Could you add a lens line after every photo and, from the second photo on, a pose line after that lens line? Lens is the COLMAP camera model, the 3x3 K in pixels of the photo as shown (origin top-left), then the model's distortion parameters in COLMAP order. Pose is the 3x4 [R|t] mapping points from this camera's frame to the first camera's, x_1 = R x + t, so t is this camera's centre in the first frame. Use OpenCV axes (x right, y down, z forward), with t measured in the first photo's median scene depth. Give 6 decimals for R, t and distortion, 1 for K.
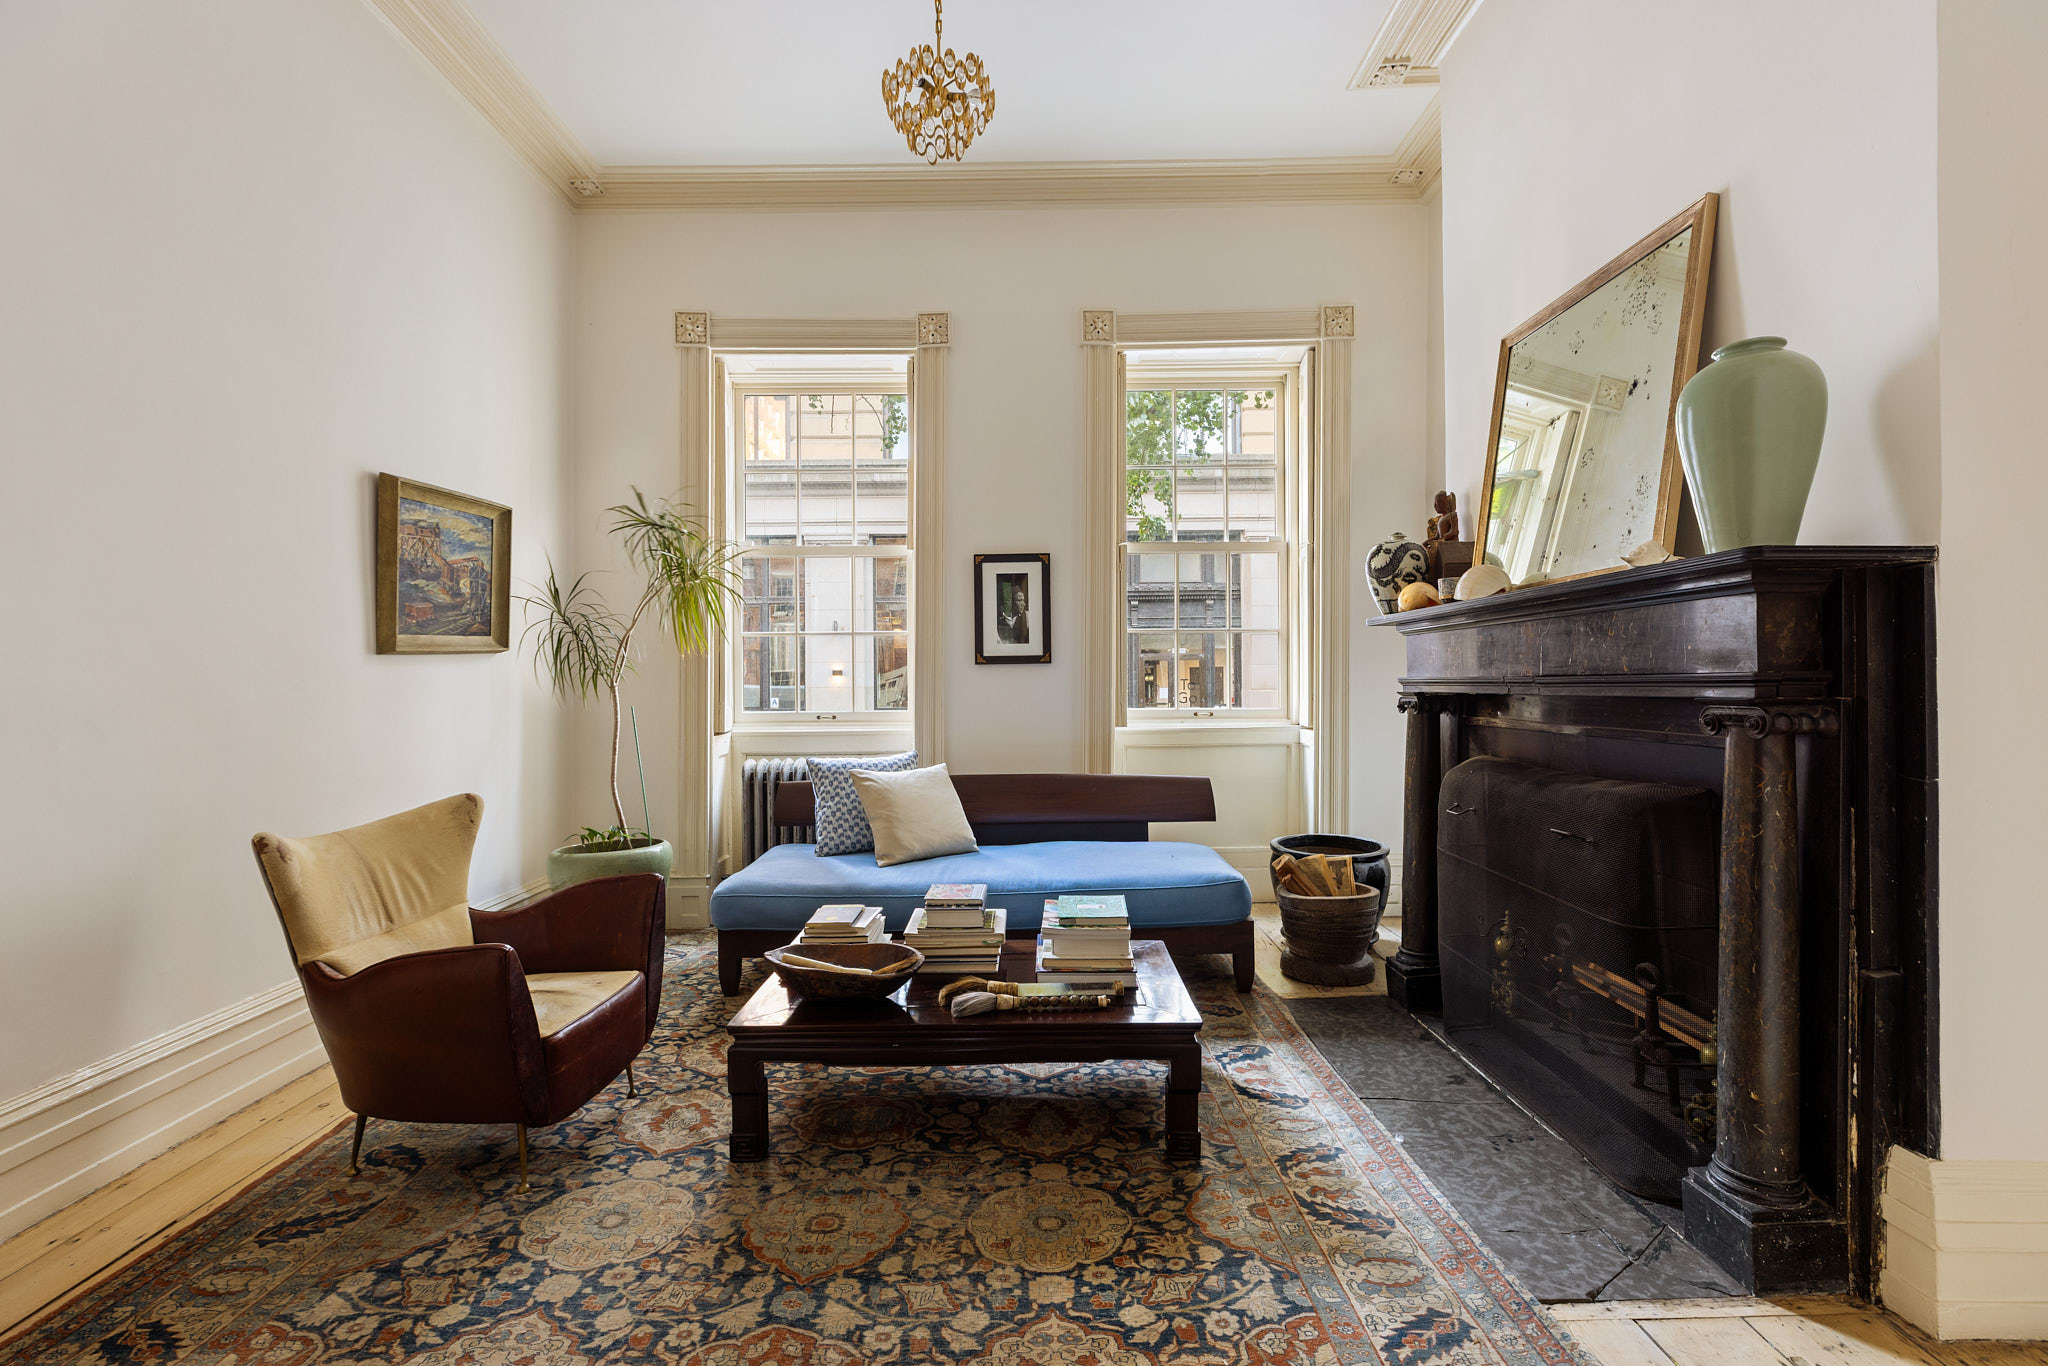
lens RADIAL K [[924.4, 0, 1022.8], [0, 924.4, 676.3], [0, 0, 1]] dist [0.003978, 0.000738]
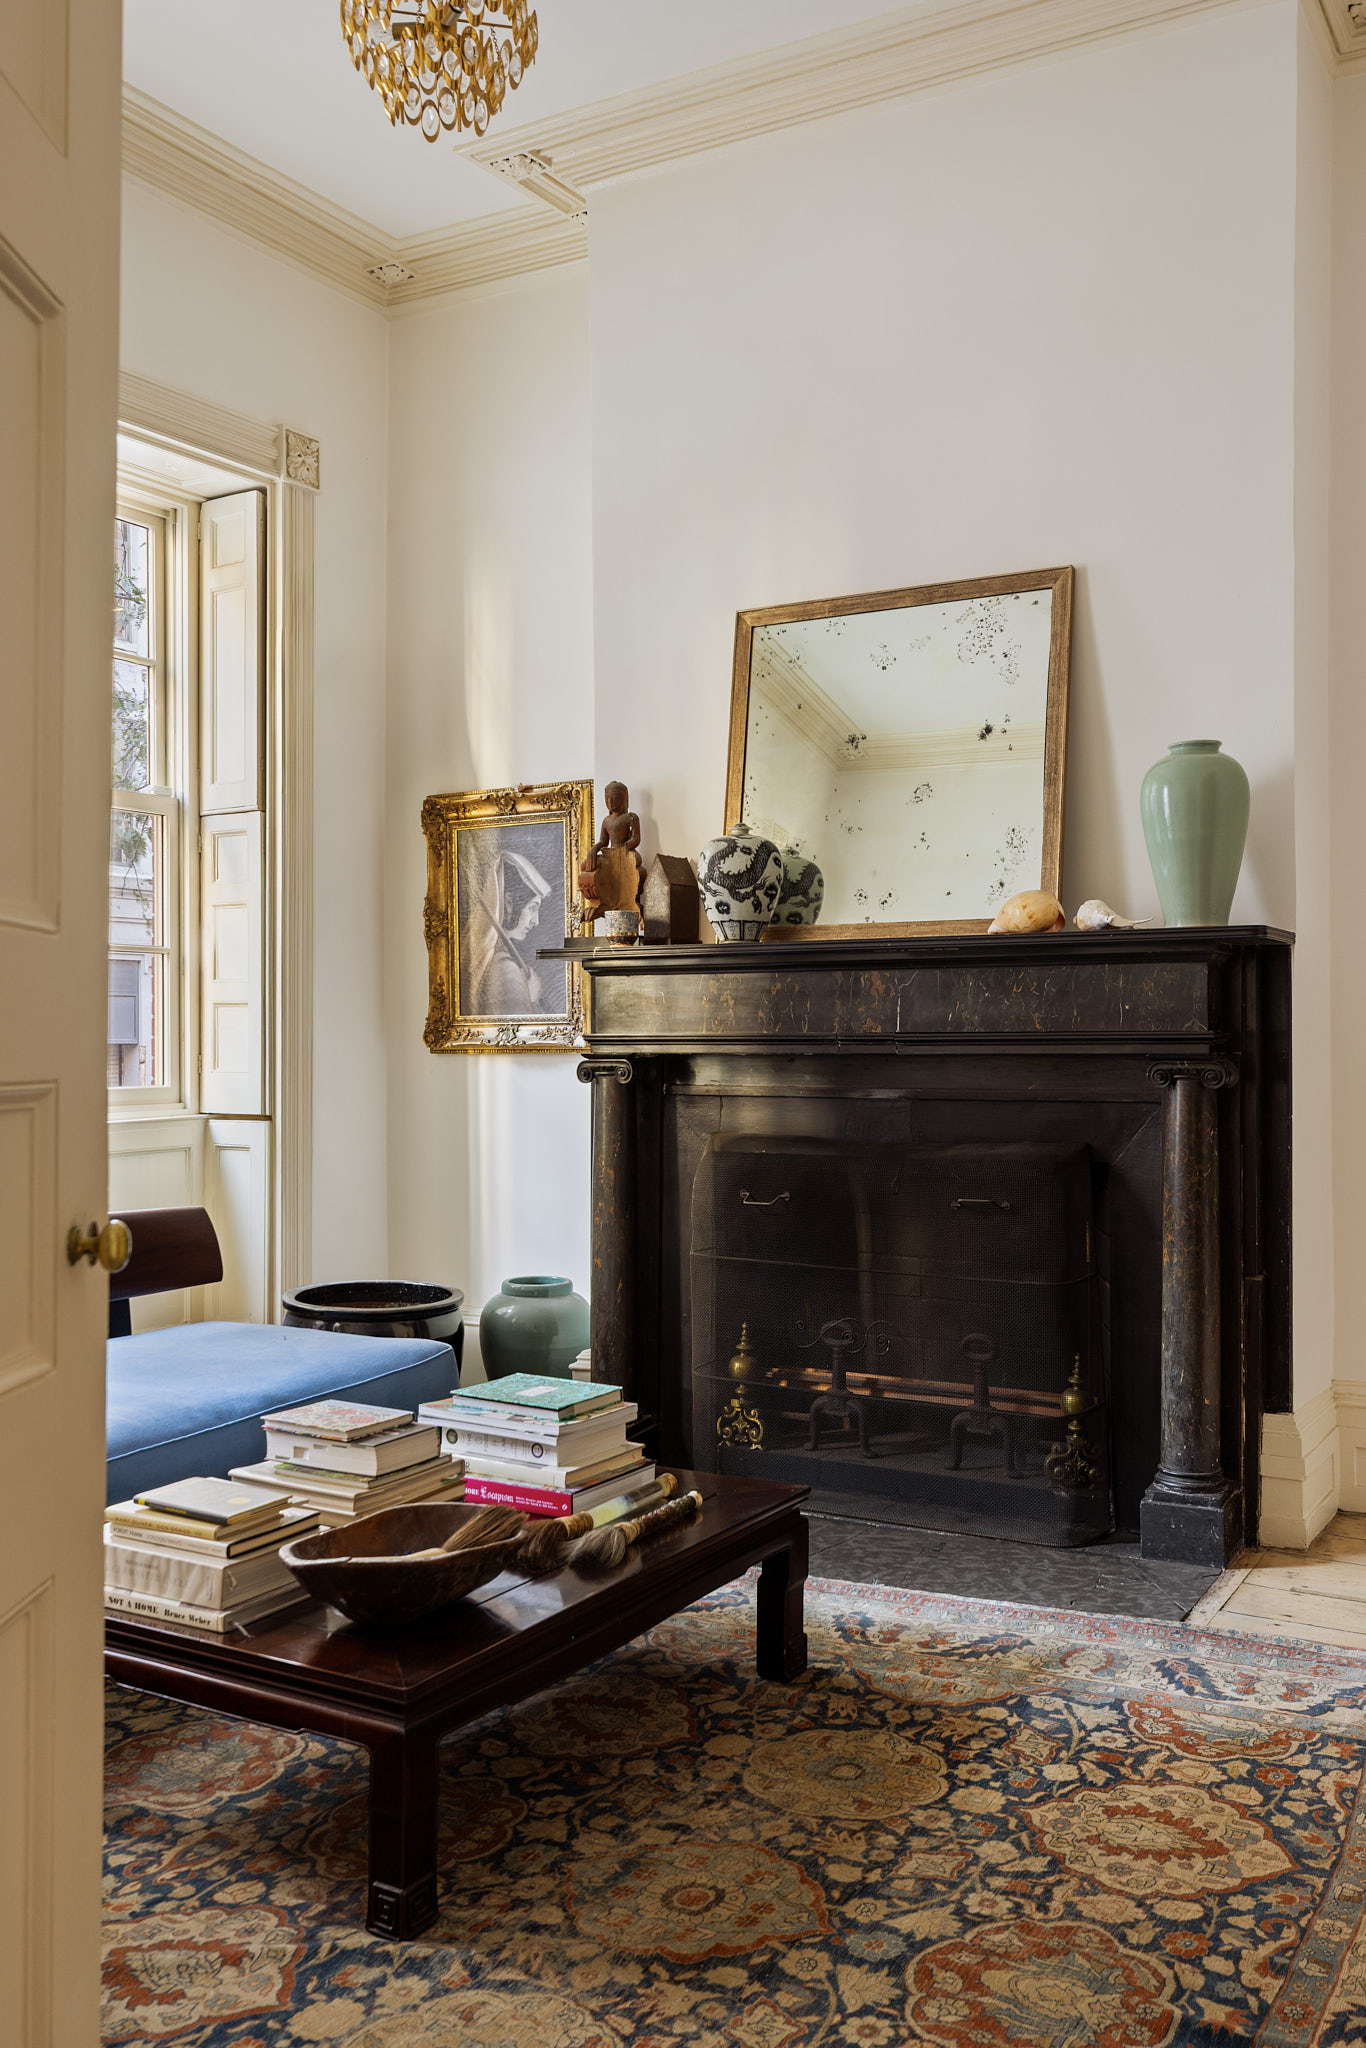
lens RADIAL K [[1774.7, 0, 683.5], [0, 1774.7, 1031.2], [0, 0, 1]] dist [0.005969, 0.000530]
pose [[0.509404, 0.003089, 0.860522, -1.393058], [-0.004617, 0.999989, -0.000856, 0.000283], [-0.860515, -0.003537, 0.509413, 0.430181]]
